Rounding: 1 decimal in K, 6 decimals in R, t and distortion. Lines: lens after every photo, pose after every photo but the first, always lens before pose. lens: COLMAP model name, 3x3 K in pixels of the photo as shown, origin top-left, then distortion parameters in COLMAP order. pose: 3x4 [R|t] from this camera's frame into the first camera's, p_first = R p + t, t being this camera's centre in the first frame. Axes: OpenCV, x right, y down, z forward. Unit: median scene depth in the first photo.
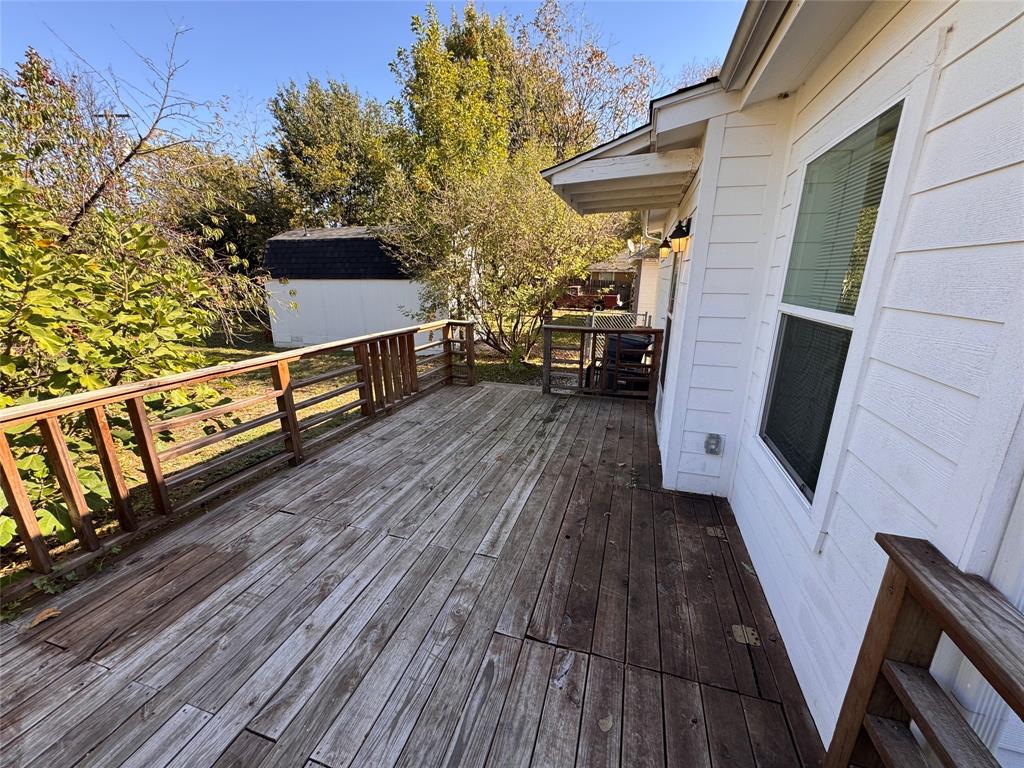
lens RADIAL K [[409.7, 0, 512.2], [0, 409.7, 391.1], [0, 0, 1]] dist [-0.002582, 0.000527]
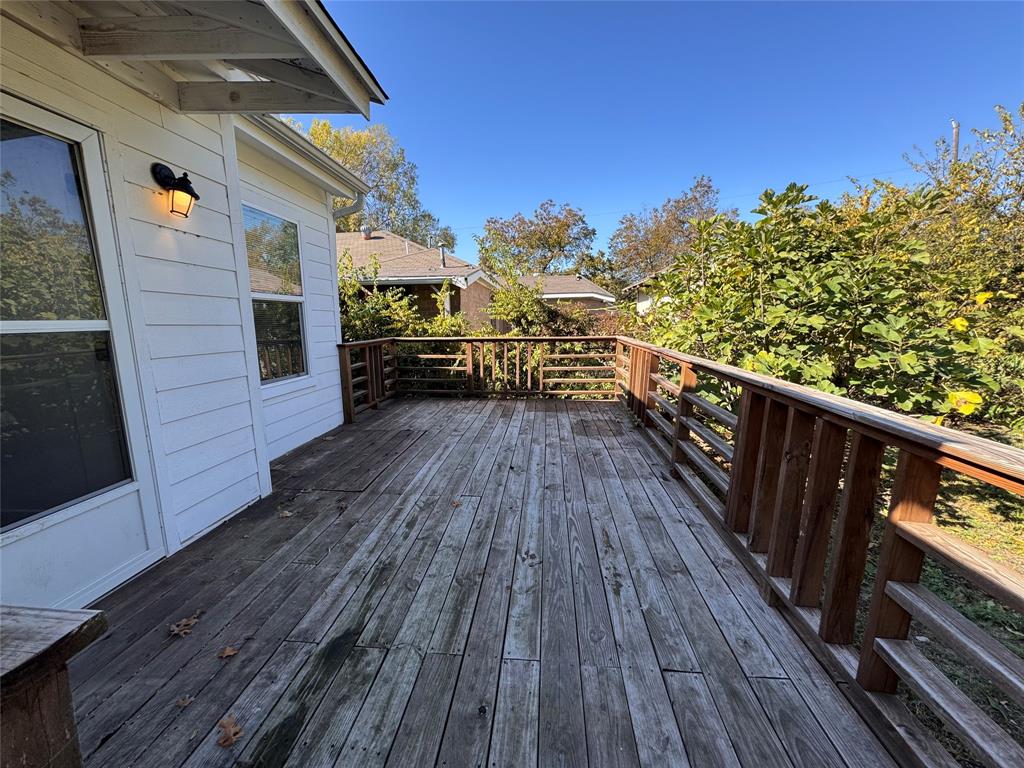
lens RADIAL K [[409.7, 0, 510.8], [0, 409.7, 390.6], [0, 0, 1]] dist [-0.002582, 0.000527]
pose [[-0.978803, 0.027012, -0.203016, 0.021261], [-0.063488, 0.902413, 0.426169, -0.411025], [0.194716, 0.430024, -0.881570, 1.872298]]
